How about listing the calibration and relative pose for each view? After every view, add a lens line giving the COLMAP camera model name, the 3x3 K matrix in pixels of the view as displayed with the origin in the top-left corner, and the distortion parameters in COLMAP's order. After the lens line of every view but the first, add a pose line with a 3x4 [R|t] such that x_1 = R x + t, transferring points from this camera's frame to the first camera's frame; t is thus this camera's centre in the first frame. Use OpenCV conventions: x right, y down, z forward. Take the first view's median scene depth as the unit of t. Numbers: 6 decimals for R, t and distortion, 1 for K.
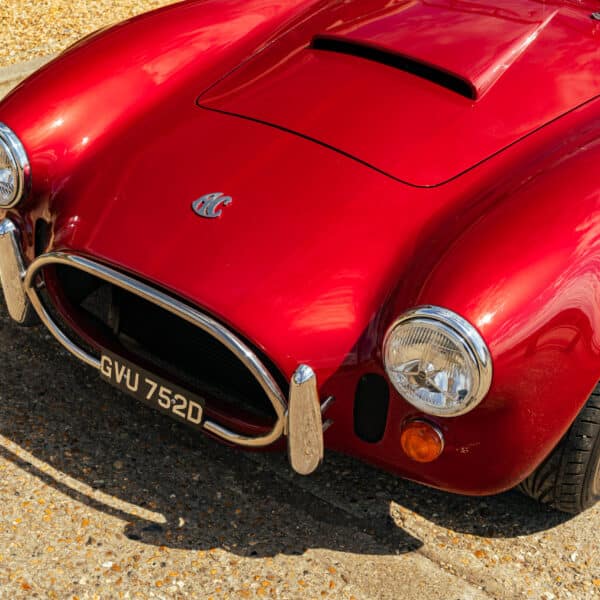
lens RADIAL K [[967.9, 0, 289.6], [0, 967.9, 302.7], [0, 0, 1]] dist [-0.032694, 0.000000]
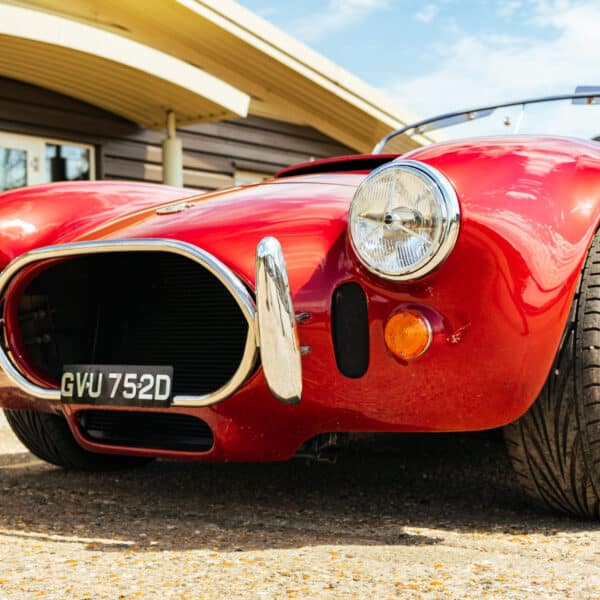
lens RADIAL K [[1084.8, 0, 290.5], [0, 1084.8, 307.4], [0, 0, 1]] dist [-0.017937, 0.000000]
pose [[0.995427, -0.094888, 0.011036, 0.016428], [0.085594, 0.834649, -0.544091, 0.591264], [0.042417, 0.542547, 0.838954, 0.109516]]
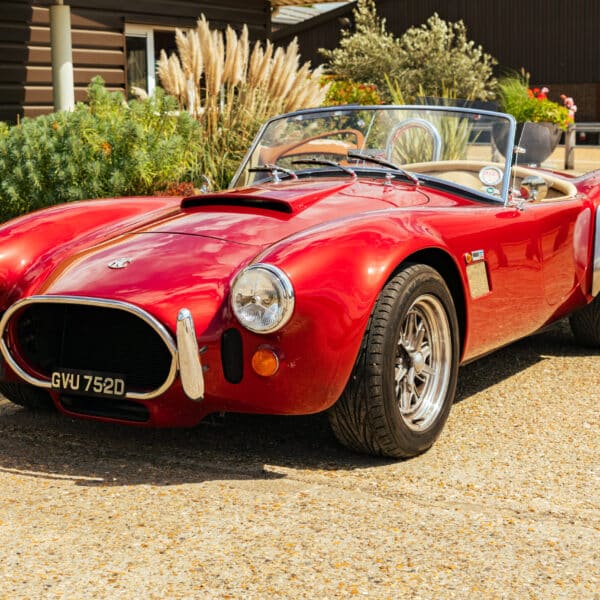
lens RADIAL K [[1280.5, 0, 283.4], [0, 1280.5, 300.6], [0, 0, 1]] dist [-0.068259, 0.000000]
pose [[0.991764, -0.101336, 0.078325, 0.012122], [0.124645, 0.904293, -0.408310, 0.801371], [-0.029453, 0.414710, 0.909477, -0.828402]]
